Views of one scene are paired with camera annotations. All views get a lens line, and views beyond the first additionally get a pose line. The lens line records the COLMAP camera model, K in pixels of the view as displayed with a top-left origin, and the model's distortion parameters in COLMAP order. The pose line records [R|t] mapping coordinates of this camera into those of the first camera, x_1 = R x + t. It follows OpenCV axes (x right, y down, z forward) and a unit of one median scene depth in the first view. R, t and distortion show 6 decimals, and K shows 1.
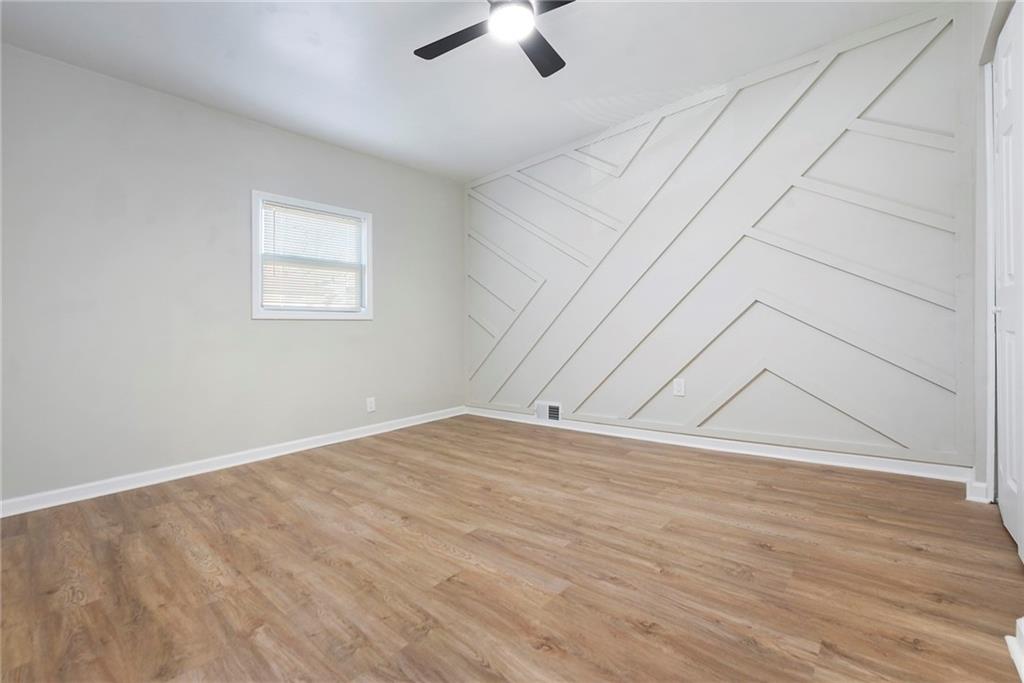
lens RADIAL K [[427.6, 0, 511.4], [0, 427.6, 336.2], [0, 0, 1]] dist [0.009622, -0.007677]
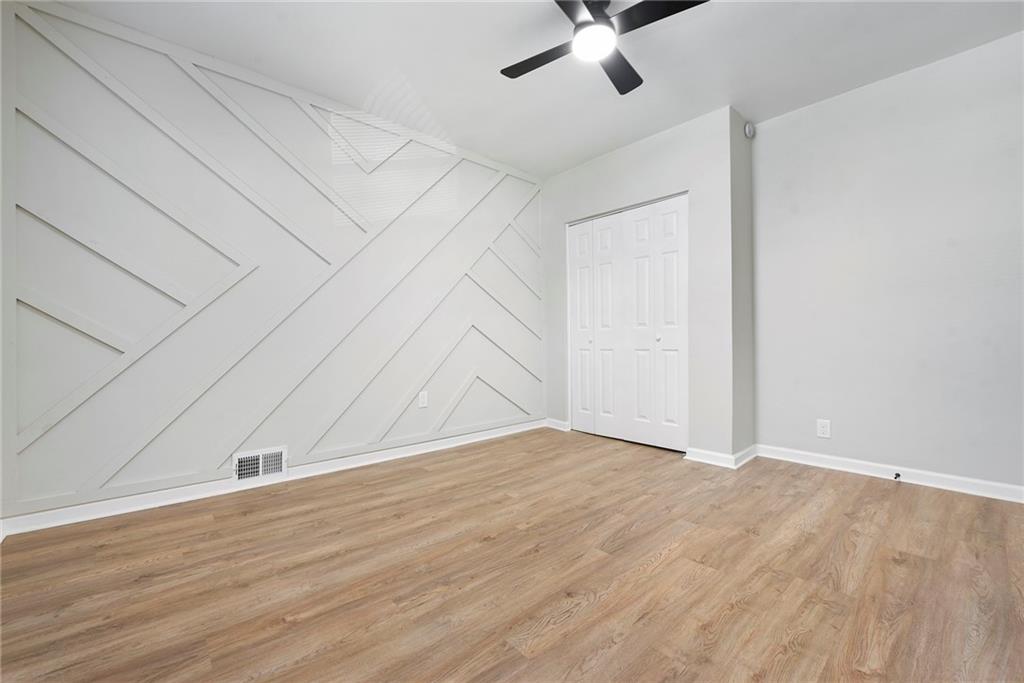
lens RADIAL K [[427.6, 0, 511.4], [0, 427.6, 336.2], [0, 0, 1]] dist [0.009622, -0.007677]
pose [[0.115842, 0.050139, 0.992001, -0.903389], [0.008459, 0.998639, -0.051463, 0.032769], [-0.993232, 0.014353, 0.115260, 0.929599]]
